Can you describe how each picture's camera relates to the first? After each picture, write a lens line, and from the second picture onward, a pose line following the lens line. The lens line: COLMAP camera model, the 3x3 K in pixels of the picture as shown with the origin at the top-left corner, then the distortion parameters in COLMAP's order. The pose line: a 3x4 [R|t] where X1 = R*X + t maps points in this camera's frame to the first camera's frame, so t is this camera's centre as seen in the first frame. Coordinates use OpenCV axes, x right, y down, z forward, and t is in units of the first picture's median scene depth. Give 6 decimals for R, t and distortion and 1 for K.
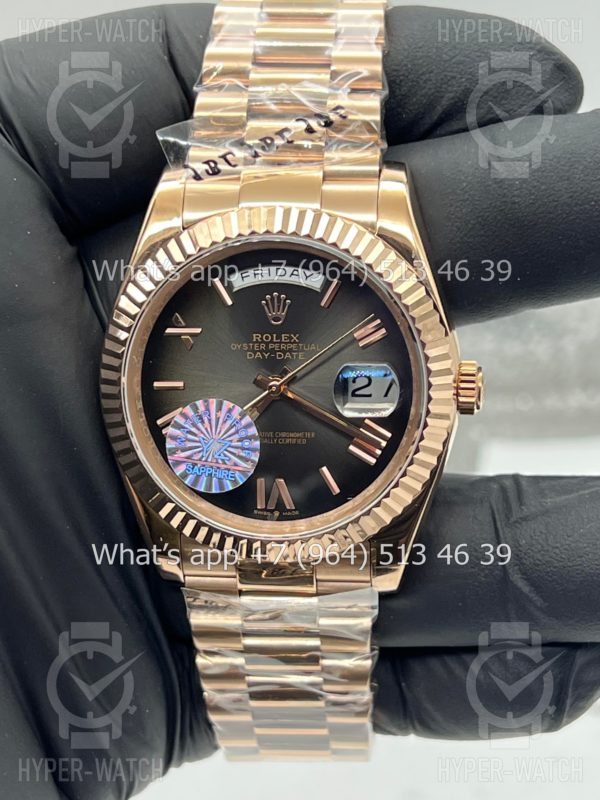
lens RADIAL K [[1821.3, 0, 300.3], [0, 1821.3, 404.1], [0, 0, 1]] dist [0.124395, 0.000000]
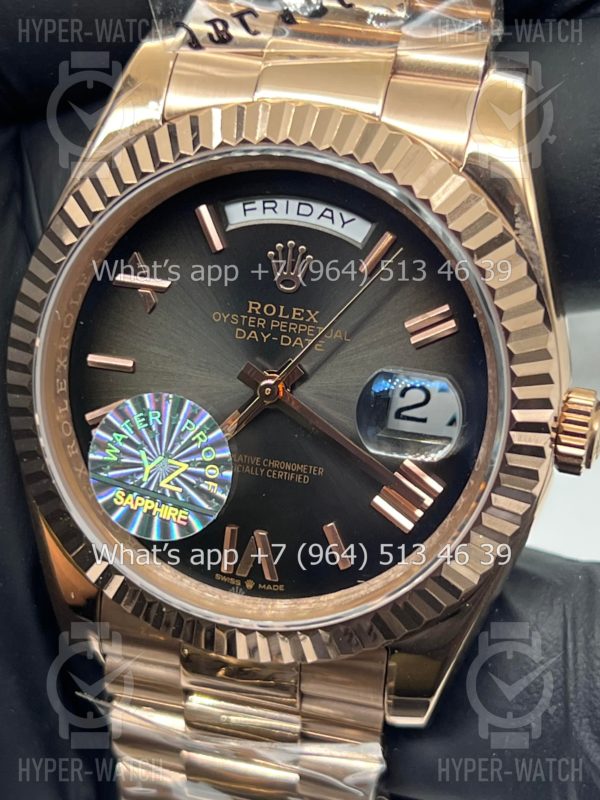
lens RADIAL K [[1821.3, 0, 300.1], [0, 1821.3, 393.4], [0, 0, 1]] dist [0.124395, 0.000000]
pose [[0.985220, 0.138726, -0.100477, 0.060005], [-0.136341, 0.990200, 0.030265, -0.028248], [0.103690, -0.016119, 0.994479, 0.369446]]
